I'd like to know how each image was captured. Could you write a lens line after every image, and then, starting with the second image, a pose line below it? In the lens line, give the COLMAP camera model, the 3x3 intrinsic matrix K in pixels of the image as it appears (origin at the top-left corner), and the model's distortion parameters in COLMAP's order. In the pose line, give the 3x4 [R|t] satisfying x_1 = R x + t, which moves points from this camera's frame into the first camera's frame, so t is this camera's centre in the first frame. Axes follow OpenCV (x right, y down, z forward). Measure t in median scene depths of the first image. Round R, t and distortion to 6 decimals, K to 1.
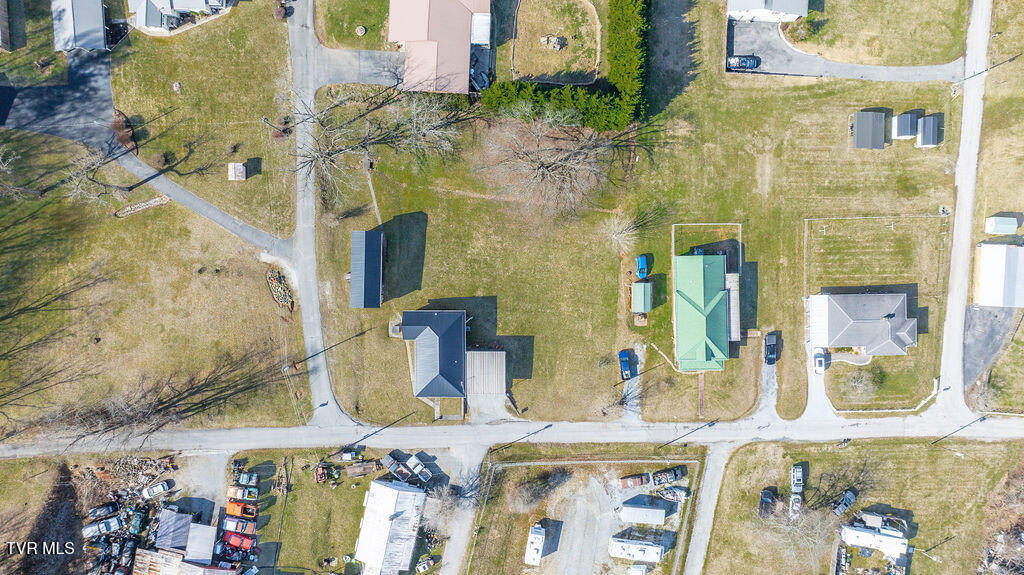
lens RADIAL K [[725.7, 0, 512.0], [0, 725.7, 287.5], [0, 0, 1]] dist [-0.012322, -0.007006]
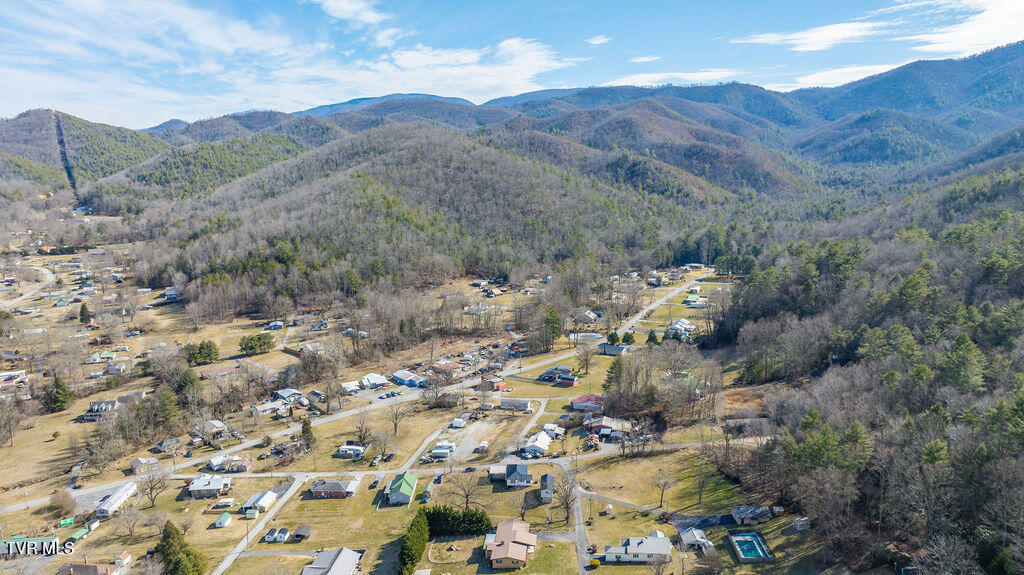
lens RADIAL K [[725.7, 0, 512.0], [0, 725.7, 287.5], [0, 0, 1]] dist [-0.012322, -0.007006]
pose [[-0.999156, 0.002988, 0.040960, -0.182348], [0.039801, -0.175470, 0.983680, -2.138725], [0.010127, 0.984480, 0.175203, -0.022114]]
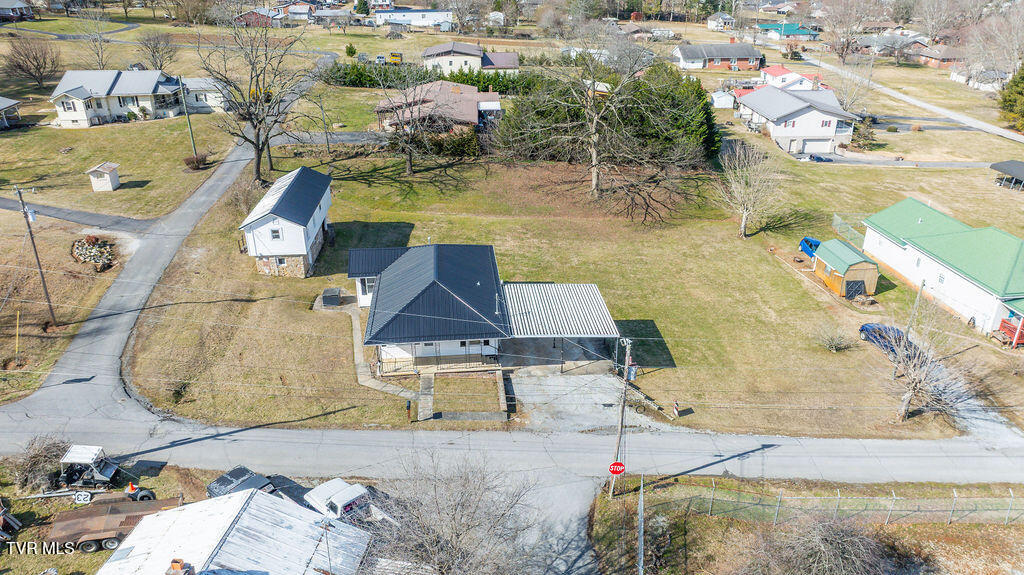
lens RADIAL K [[725.7, 0, 512.0], [0, 725.7, 287.5], [0, 0, 1]] dist [-0.012322, -0.007006]
pose [[0.995880, -0.043842, 0.079385, -0.088057], [0.090416, 0.412550, -0.906437, 0.449324], [0.006990, 0.909880, 0.414814, 0.815641]]
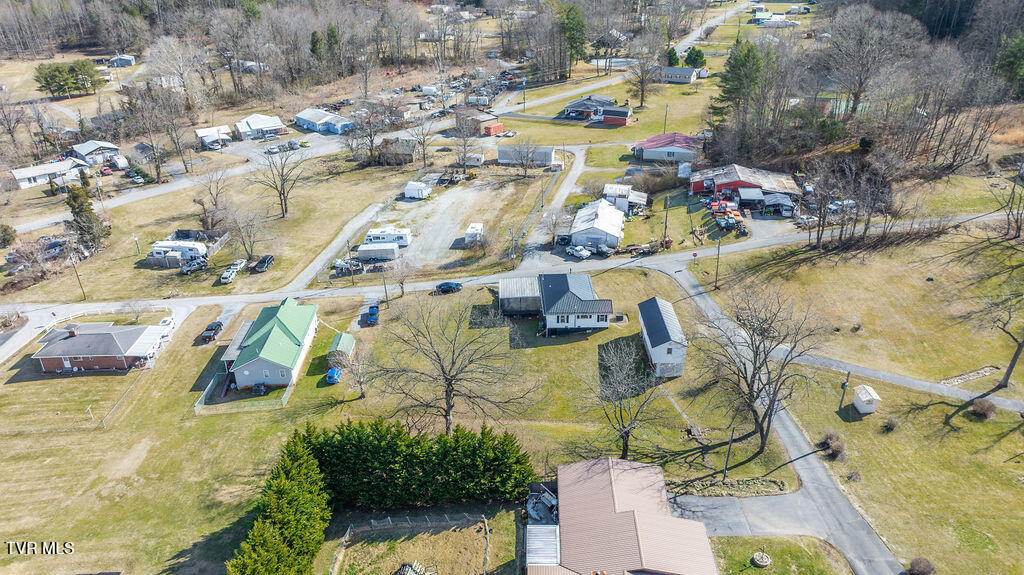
lens RADIAL K [[725.7, 0, 512.0], [0, 725.7, 287.5], [0, 0, 1]] dist [-0.012322, -0.007006]
pose [[-0.999779, 0.018884, -0.009276, -0.017643], [-0.016617, -0.438260, 0.898695, -0.750729], [0.012906, 0.898650, 0.438477, 0.568364]]
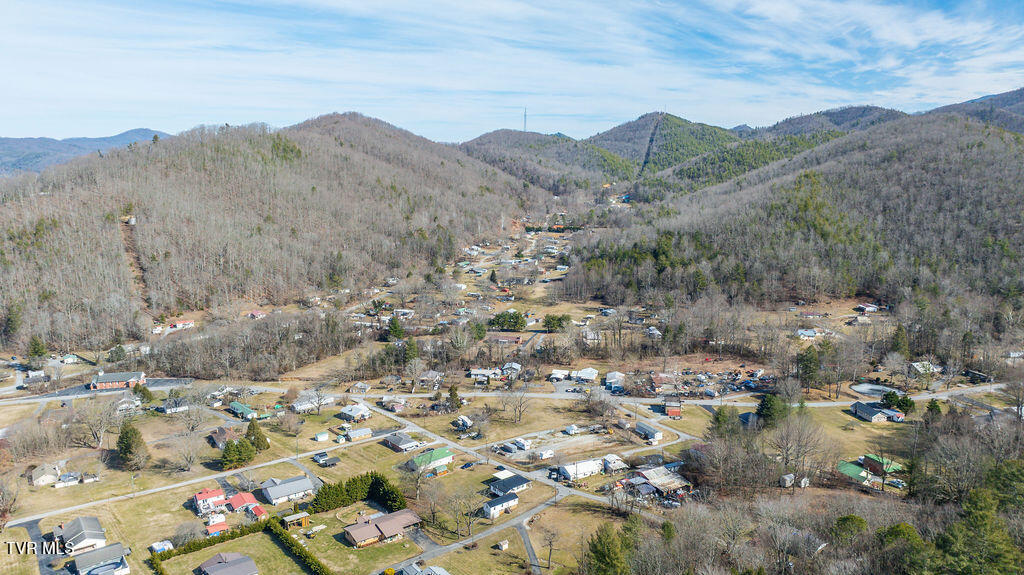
lens RADIAL K [[725.7, 0, 512.0], [0, 725.7, 287.5], [0, 0, 1]] dist [-0.012322, -0.007006]
pose [[-0.612719, -0.128554, 0.779775, -1.842740], [0.790274, -0.107827, 0.603192, -1.208653], [0.006538, 0.985823, 0.167661, 0.002056]]
